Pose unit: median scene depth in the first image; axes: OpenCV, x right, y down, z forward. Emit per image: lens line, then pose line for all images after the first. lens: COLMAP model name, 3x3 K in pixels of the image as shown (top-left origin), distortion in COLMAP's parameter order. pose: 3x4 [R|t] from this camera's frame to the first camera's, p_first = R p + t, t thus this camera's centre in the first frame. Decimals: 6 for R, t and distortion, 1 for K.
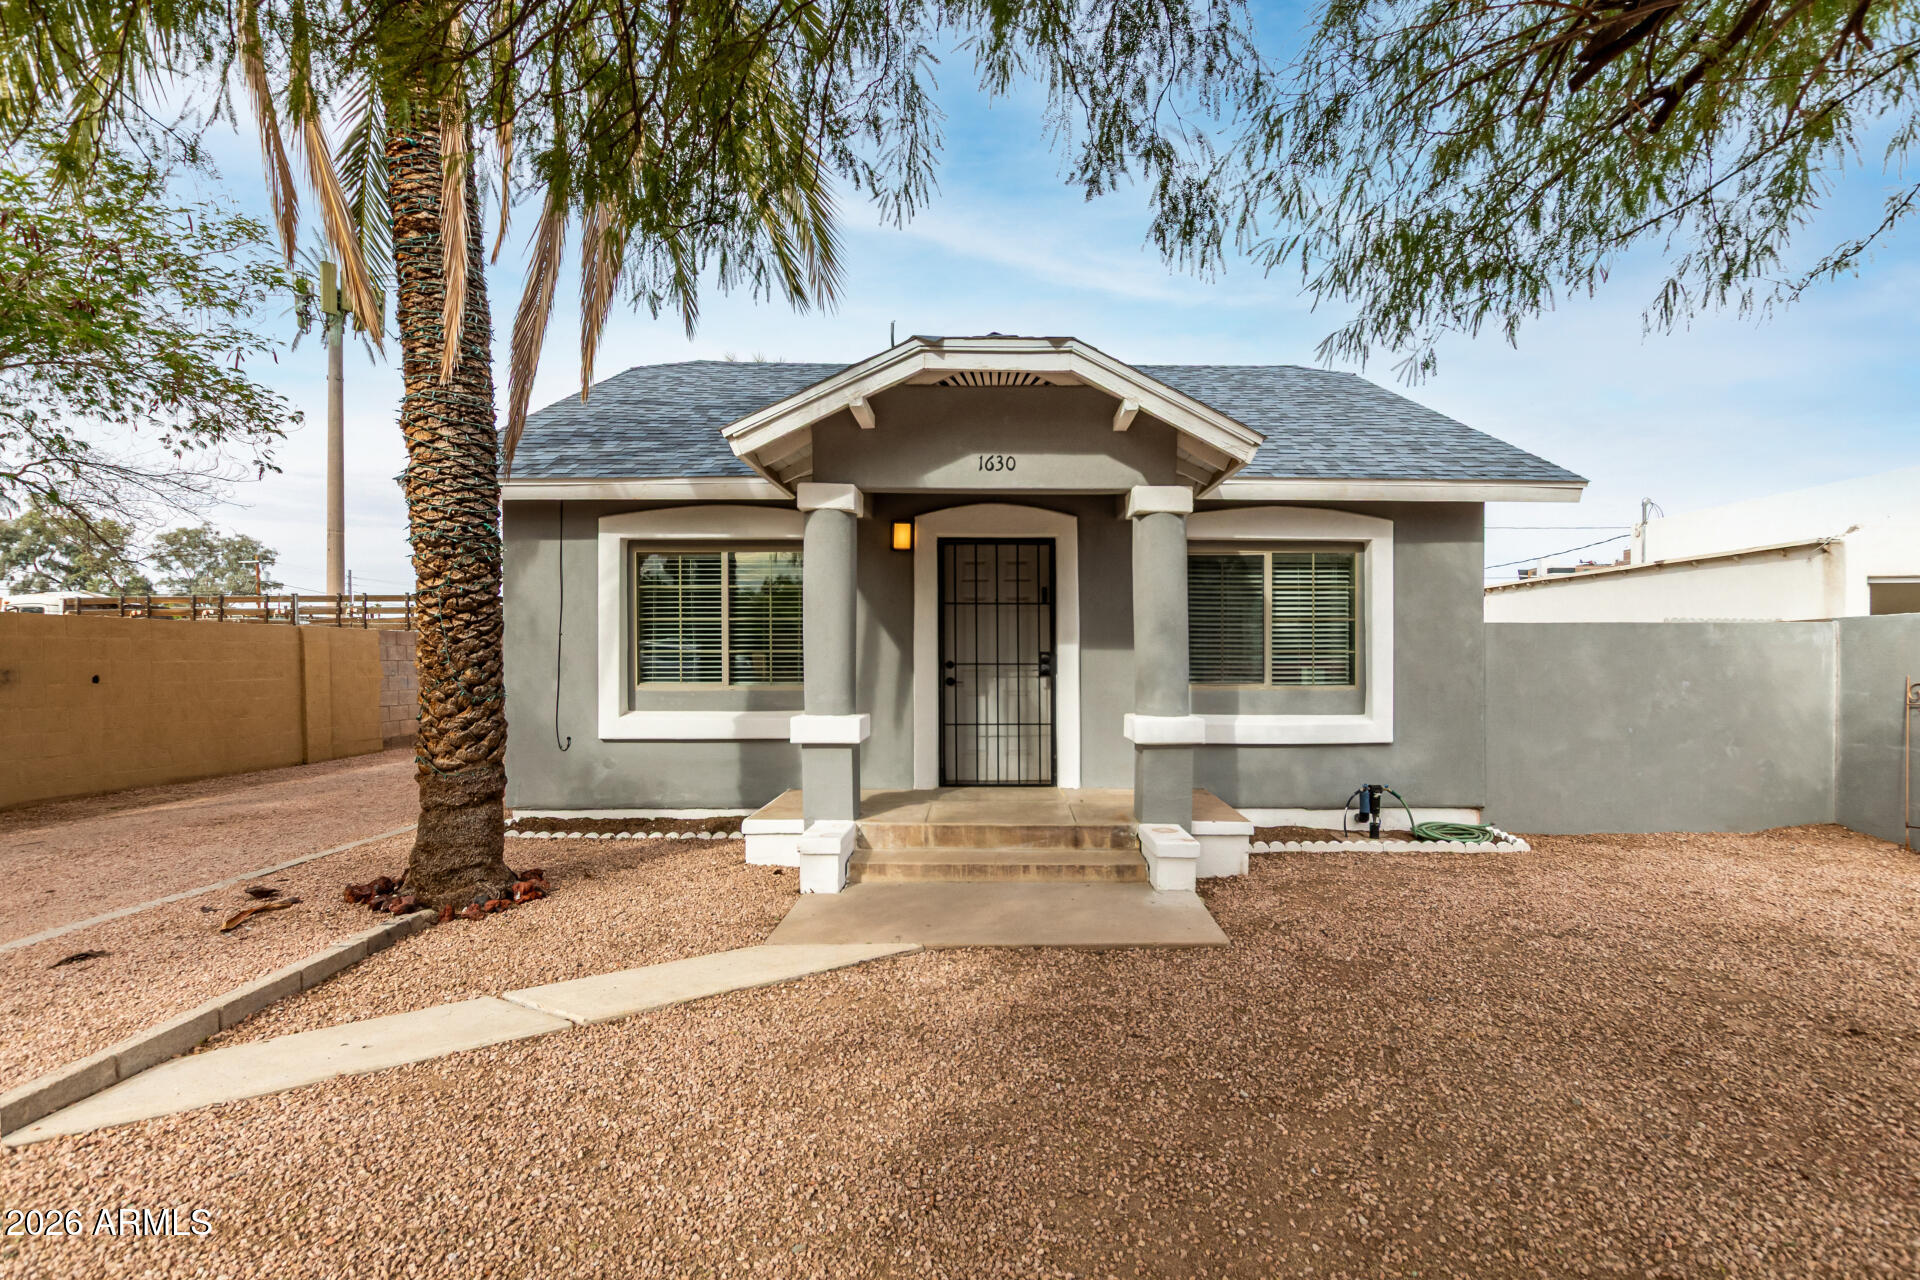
lens RADIAL K [[915.3, 0, 958.9], [0, 915.3, 664.7], [0, 0, 1]] dist [0.003886, 0.000227]
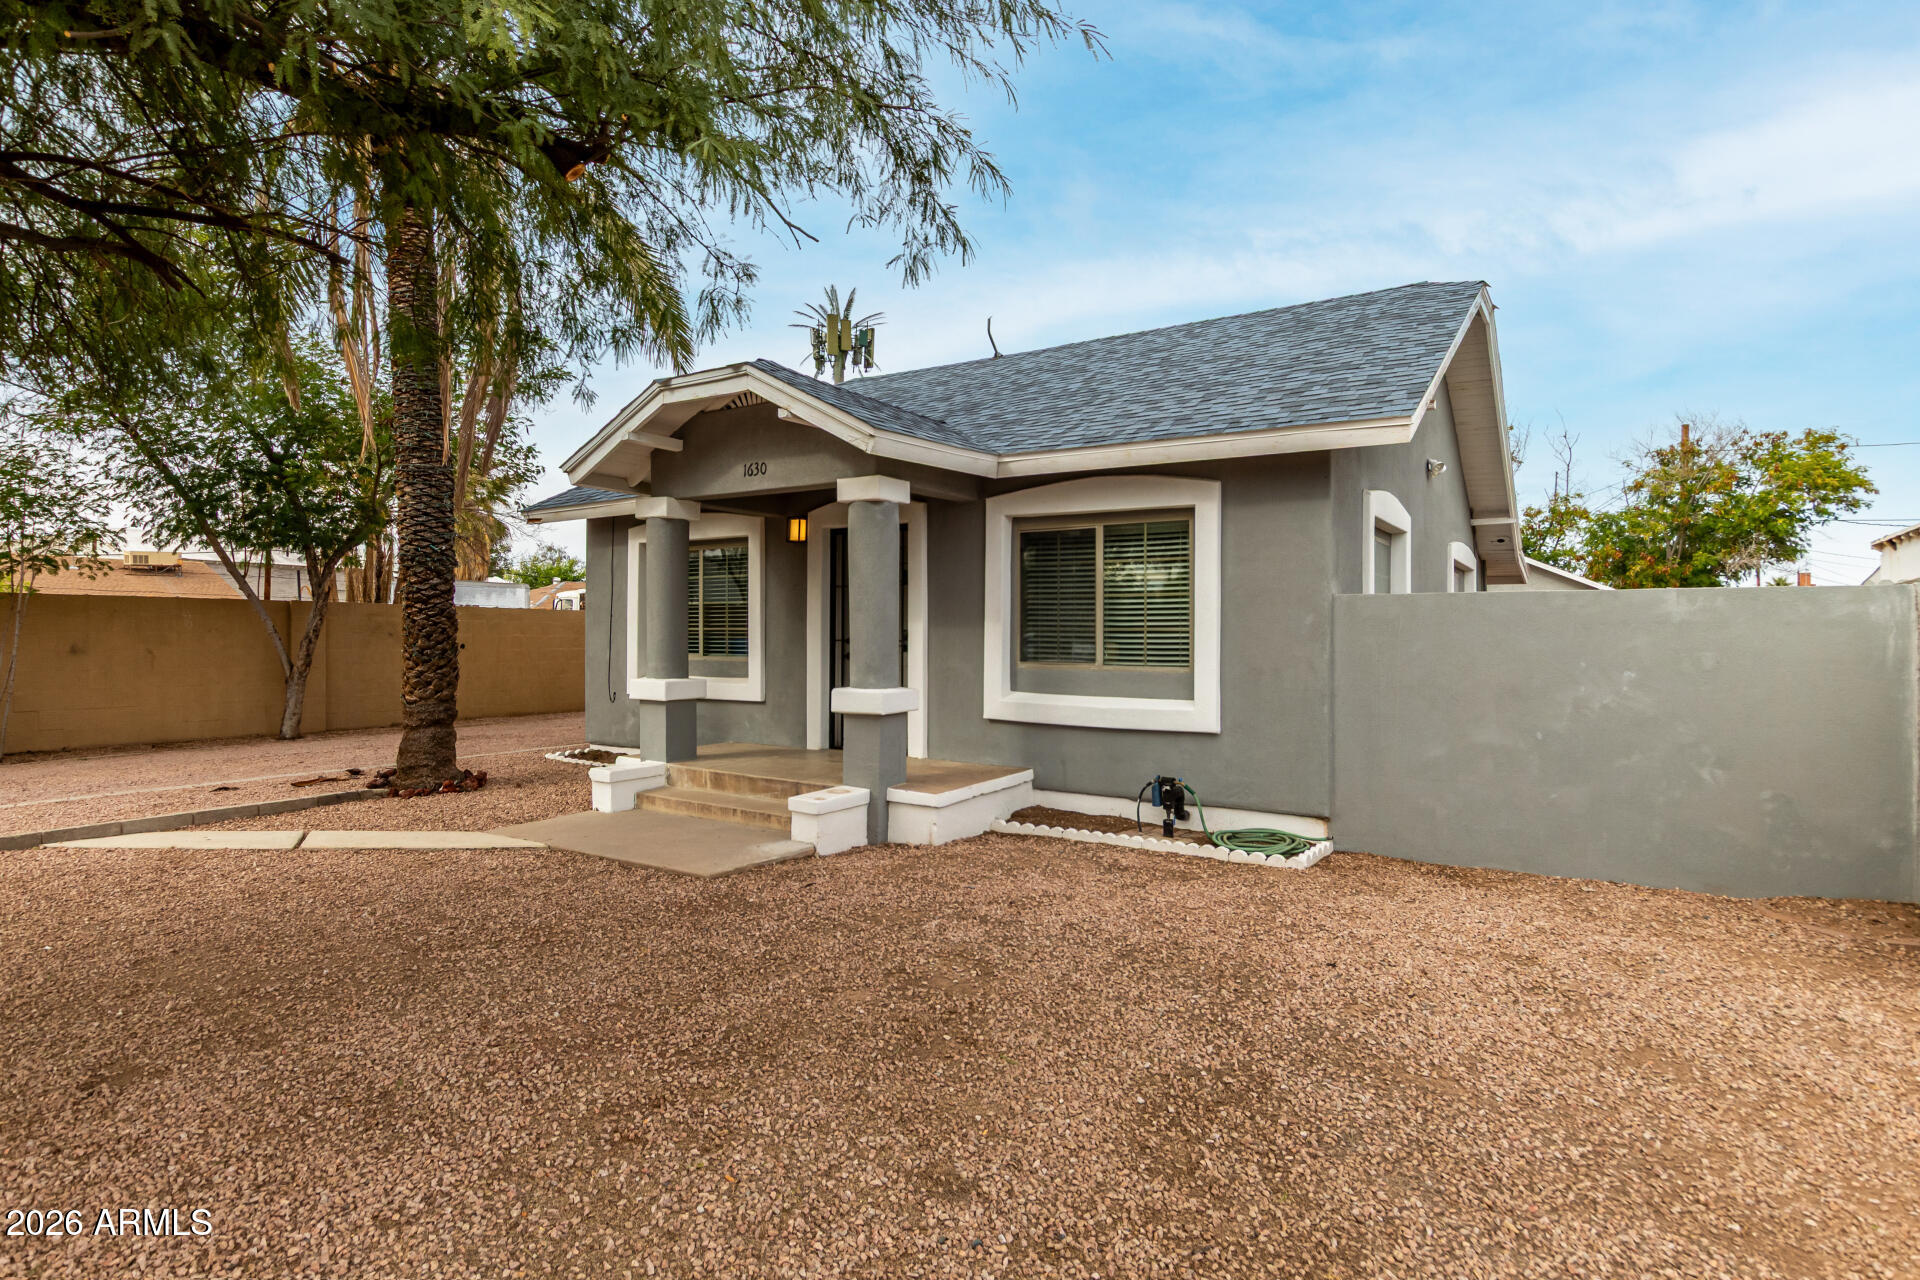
lens RADIAL K [[970.6, 0, 959.9], [0, 970.6, 633.2], [0, 0, 1]] dist [0.002204, -0.000051]
pose [[0.836826, 0.003198, -0.547459, 0.774405], [-0.010889, 0.999882, -0.010804, 0.001737], [0.547360, 0.015002, 0.836763, 0.080830]]
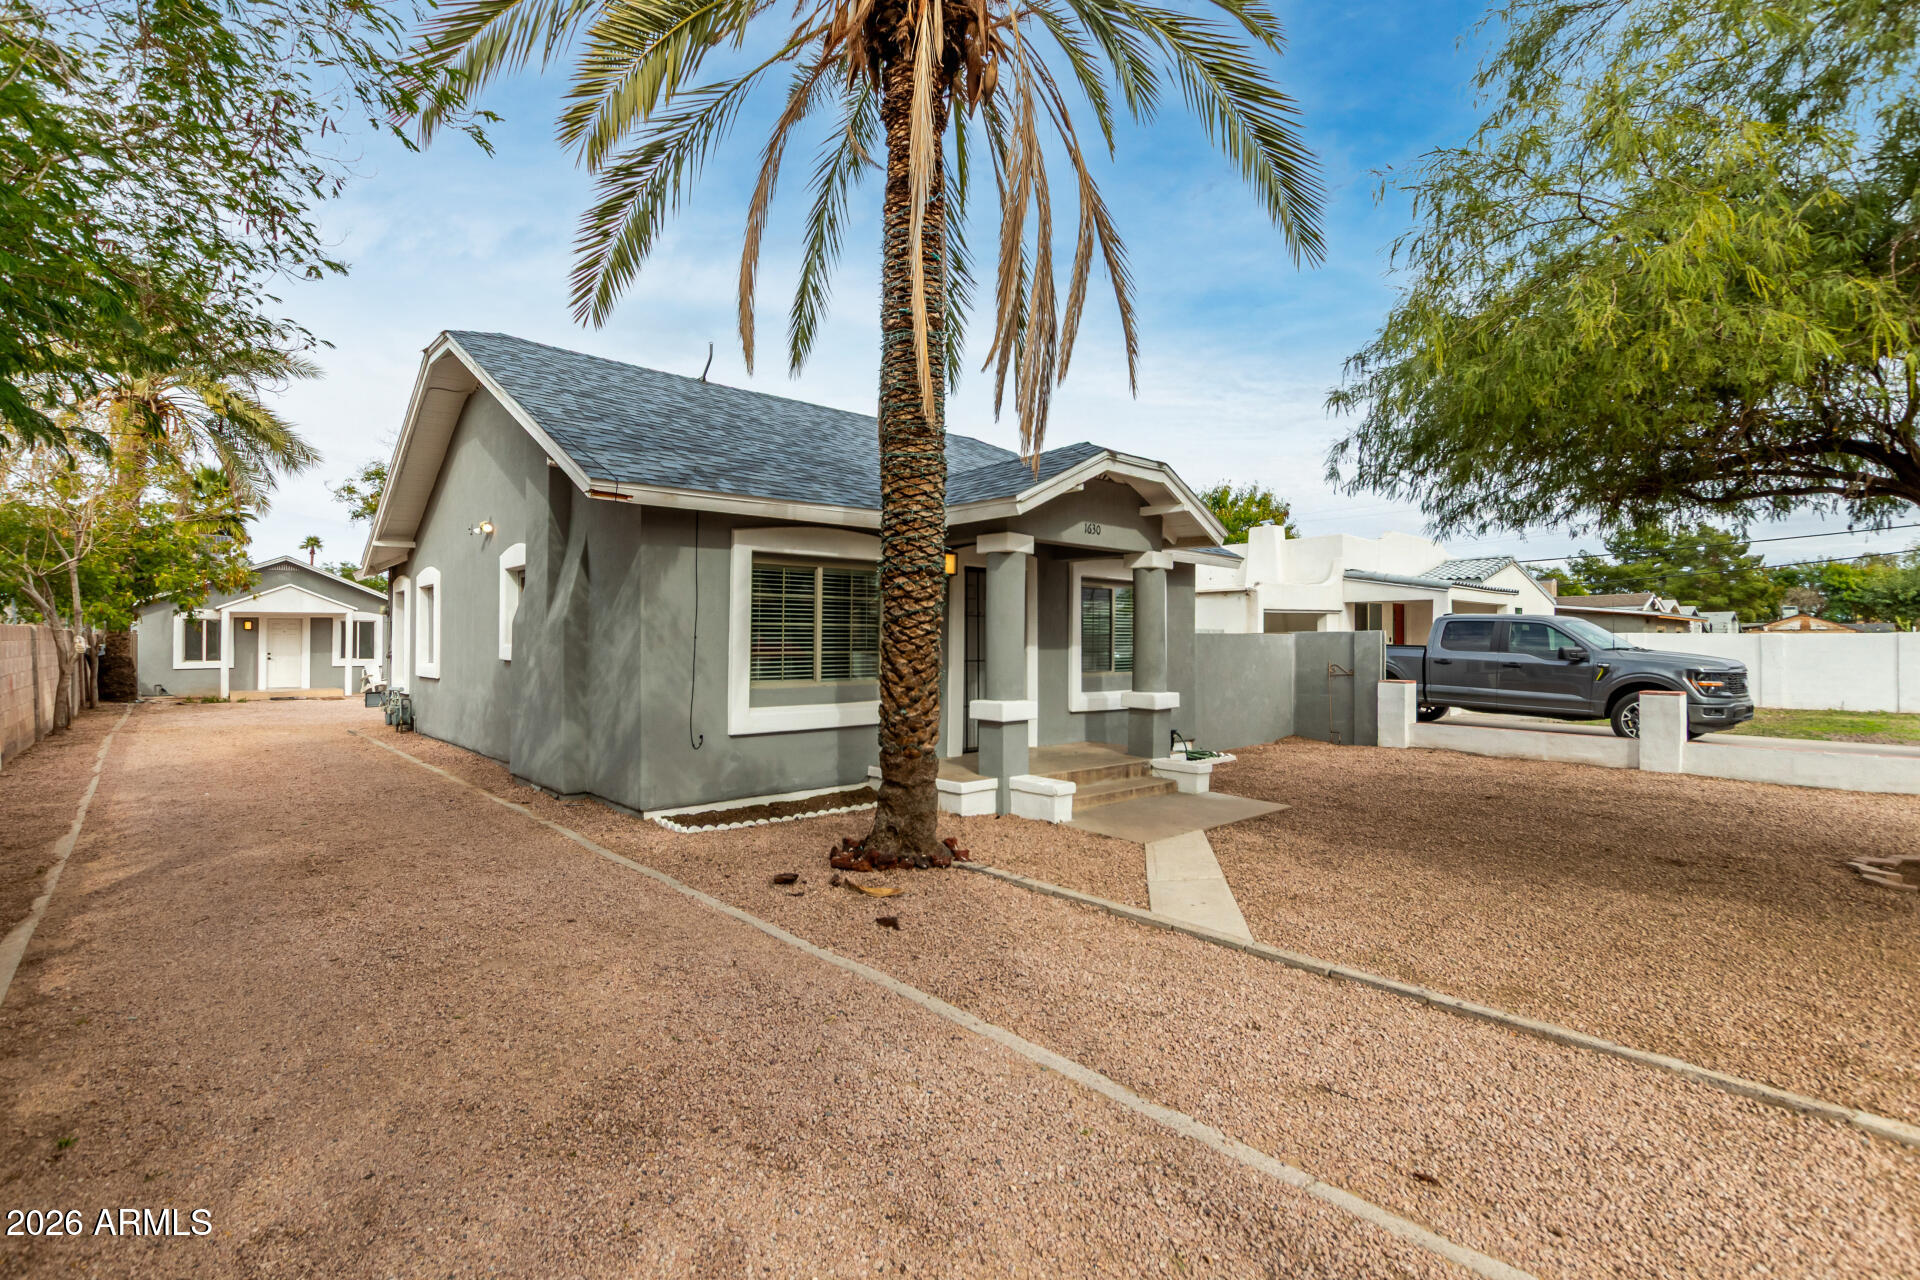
lens RADIAL K [[902.5, 0, 950.4], [0, 902.5, 639.4], [0, 0, 1]] dist [0.015359, -0.008202]
pose [[0.747277, 0.002740, 0.664508, -0.928688], [0.007360, 0.999896, -0.012400, -0.016535], [-0.664472, 0.014157, 0.747179, 0.032769]]
